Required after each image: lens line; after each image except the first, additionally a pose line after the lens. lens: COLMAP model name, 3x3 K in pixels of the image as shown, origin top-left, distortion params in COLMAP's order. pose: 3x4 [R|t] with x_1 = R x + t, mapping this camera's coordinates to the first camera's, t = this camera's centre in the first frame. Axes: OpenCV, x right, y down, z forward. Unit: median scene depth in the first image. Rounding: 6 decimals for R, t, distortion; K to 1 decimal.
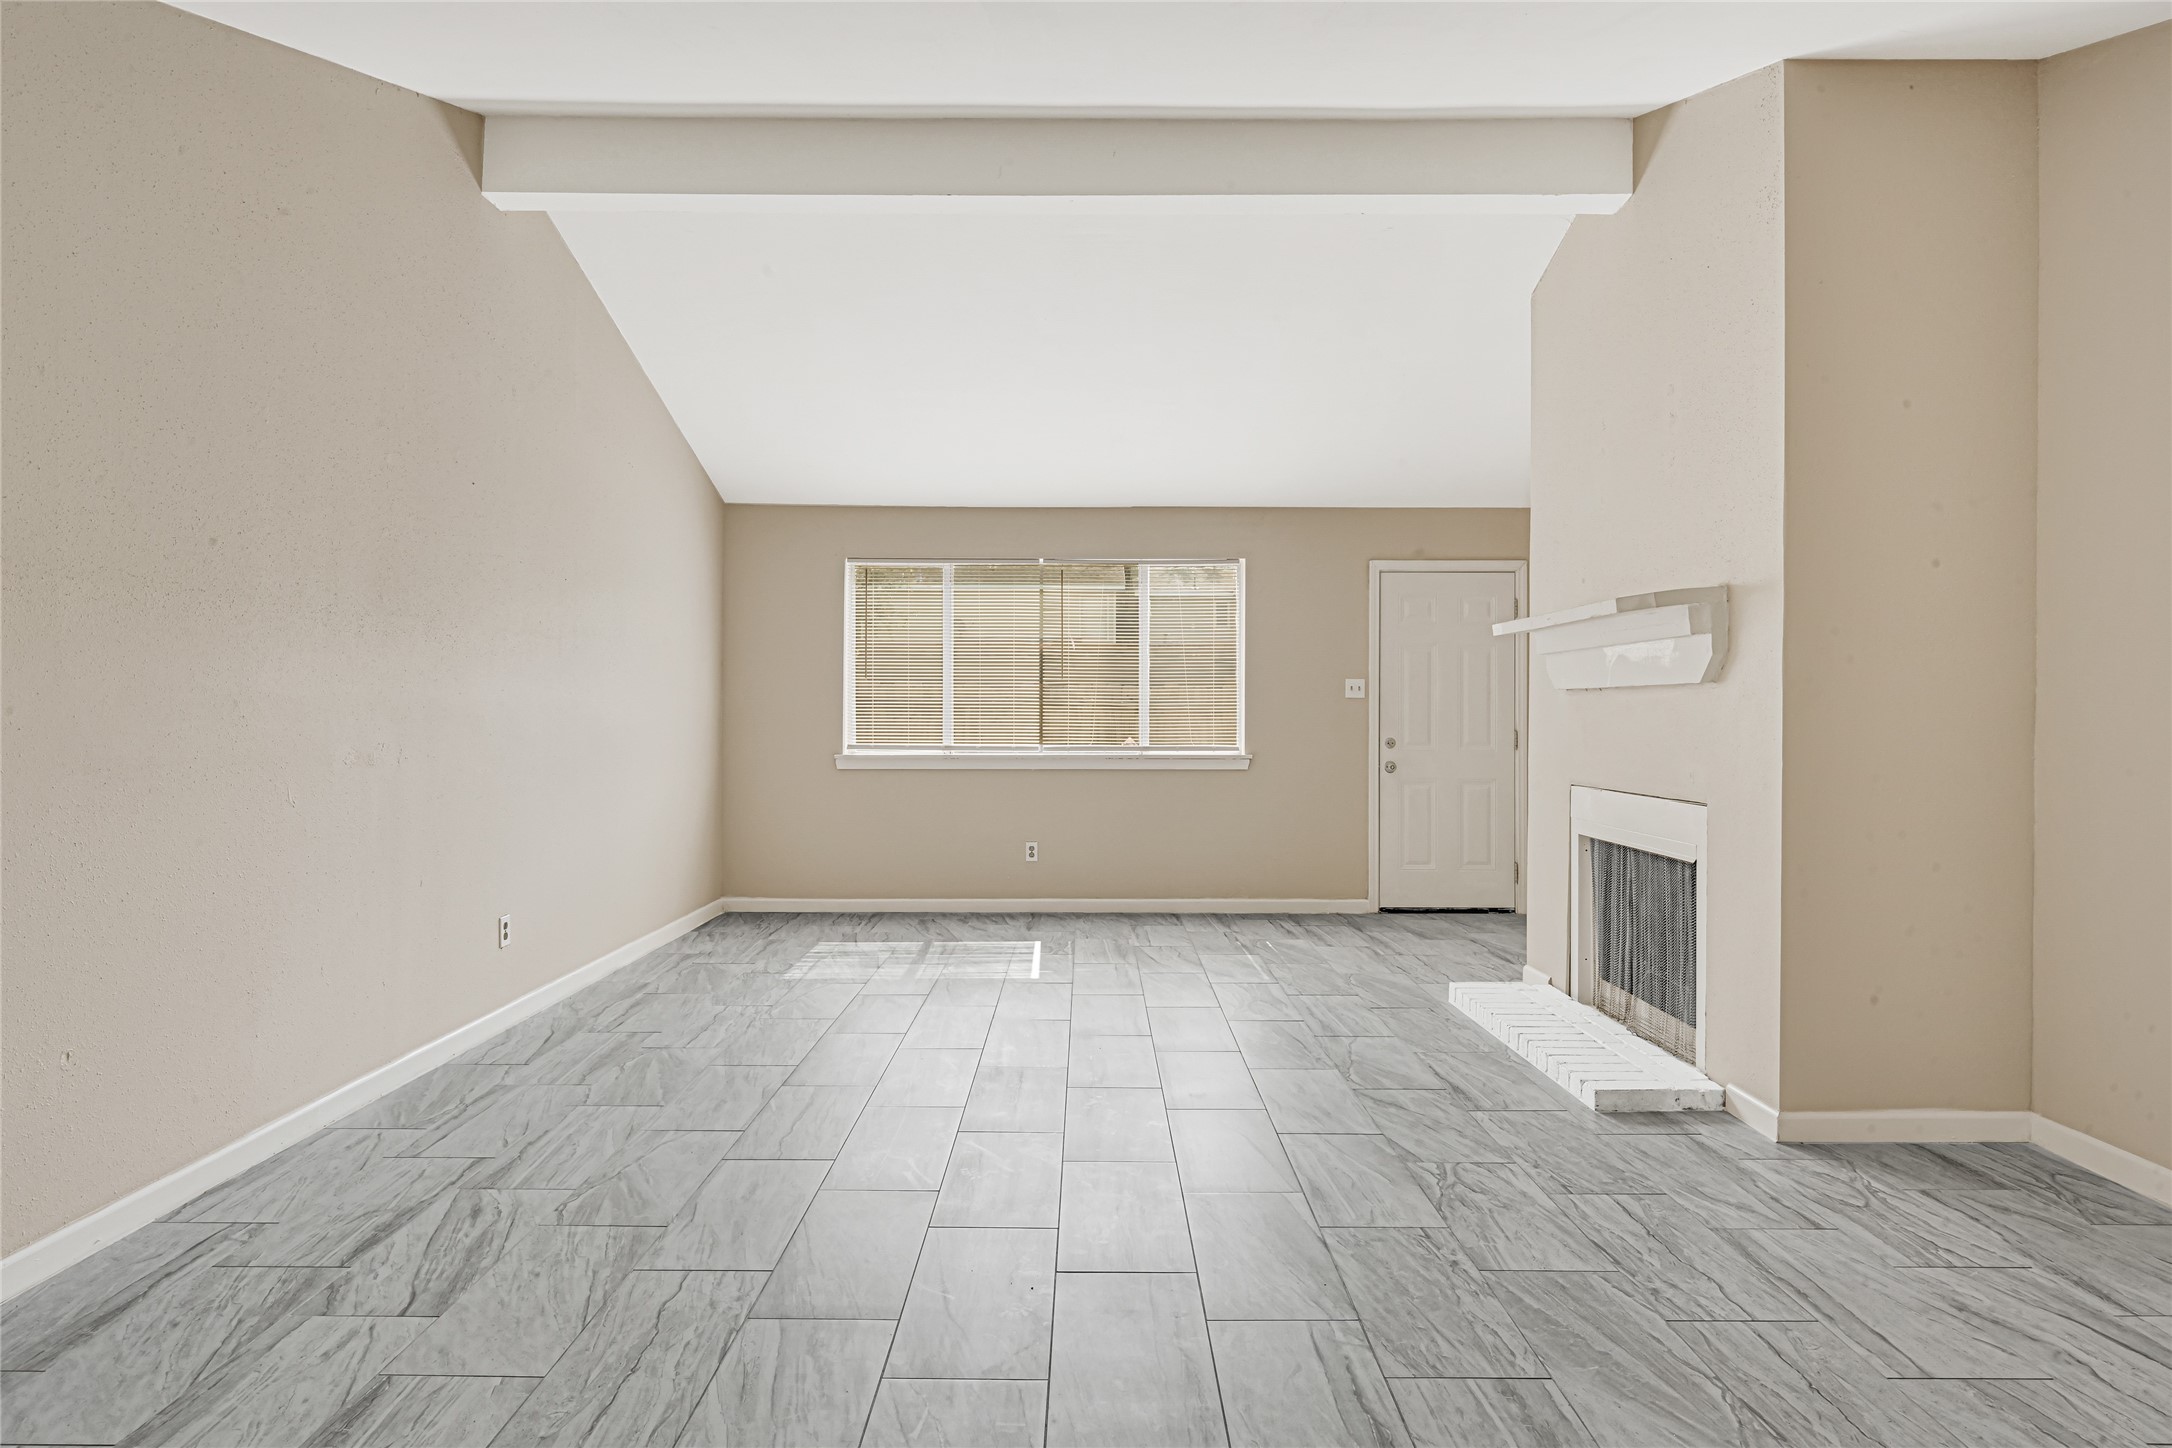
lens RADIAL K [[1158.7, 0, 1088.7], [0, 1158.7, 715.1], [0, 0, 1]] dist [-0.002093, 0.000050]
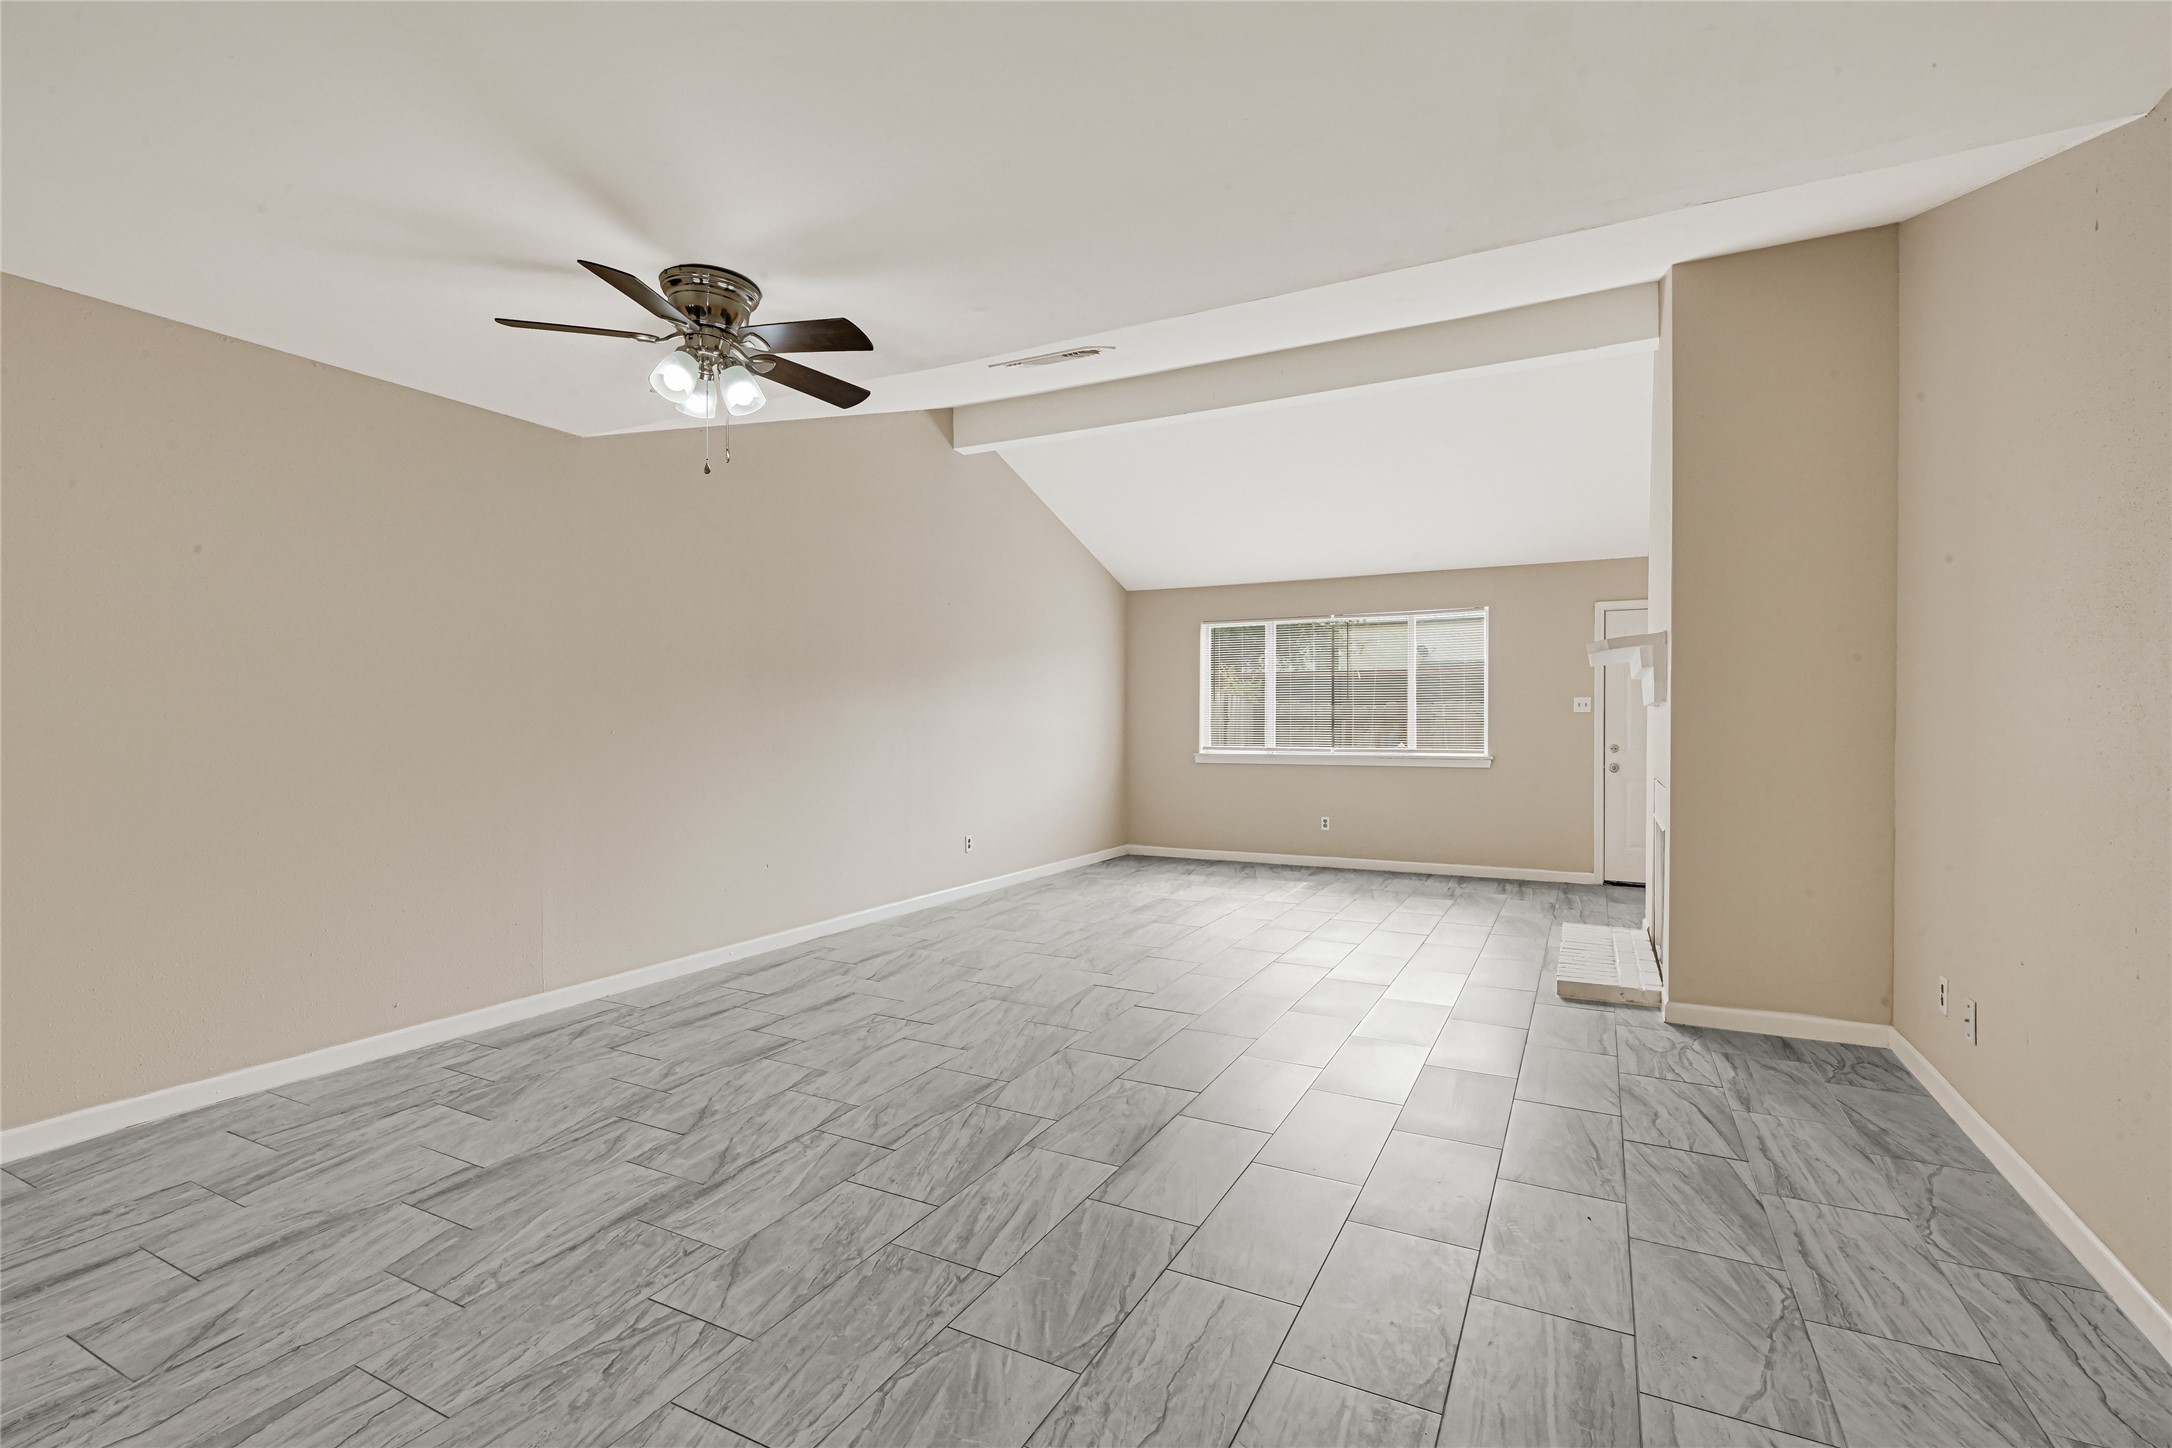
lens RADIAL K [[978.4, 0, 1086.1], [0, 978.4, 727.7], [0, 0, 1]] dist [0.000729, 0.000165]
pose [[0.887194, -0.002137, -0.461392, 0.473100], [0.001867, 0.999998, -0.001042, 0.003682], [0.461393, 0.000063, 0.887196, -0.371036]]
